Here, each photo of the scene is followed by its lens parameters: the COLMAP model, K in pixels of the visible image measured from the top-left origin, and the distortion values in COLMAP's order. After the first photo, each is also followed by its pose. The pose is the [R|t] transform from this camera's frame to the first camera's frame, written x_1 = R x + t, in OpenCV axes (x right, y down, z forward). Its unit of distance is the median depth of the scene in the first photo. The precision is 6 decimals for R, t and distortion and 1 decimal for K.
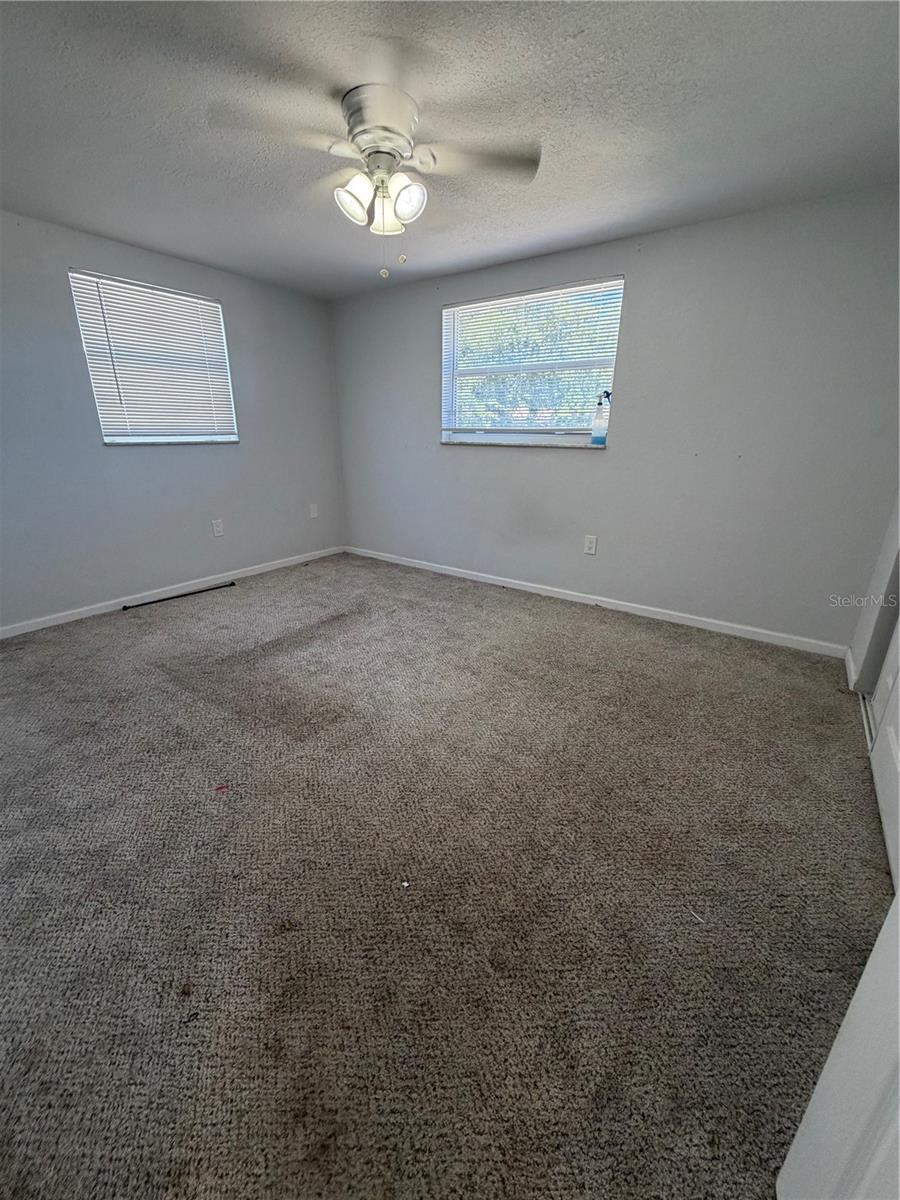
lens RADIAL K [[478.3, 0, 450.0], [0, 478.3, 597.5], [0, 0, 1]] dist [-0.000694, 0.000346]
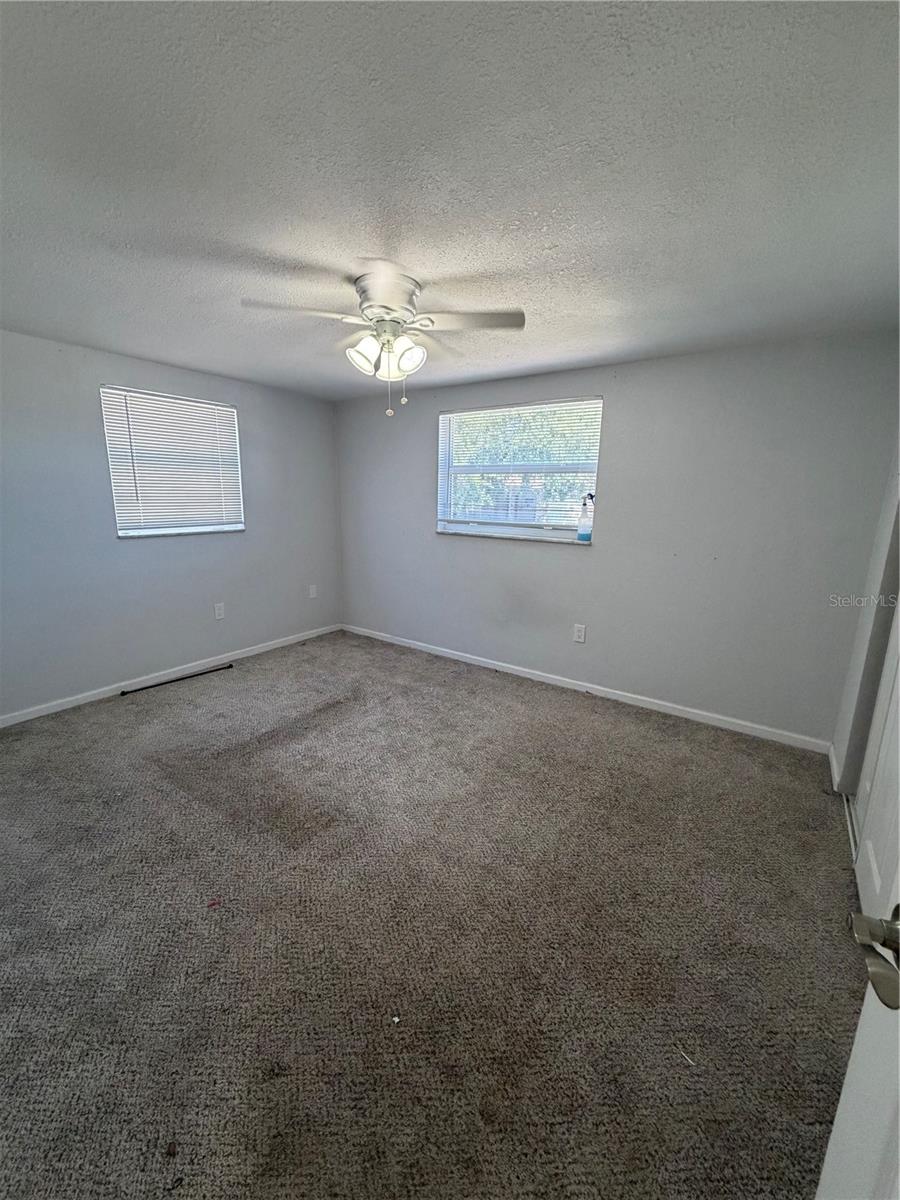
lens RADIAL K [[478.3, 0, 450.0], [0, 478.3, 597.3], [0, 0, 1]] dist [-0.000694, 0.000346]
pose [[0.999905, 0.008400, 0.010921, 0.000571], [-0.007023, 0.992686, -0.120520, -0.109308], [-0.011853, 0.120432, 0.992651, -0.068288]]
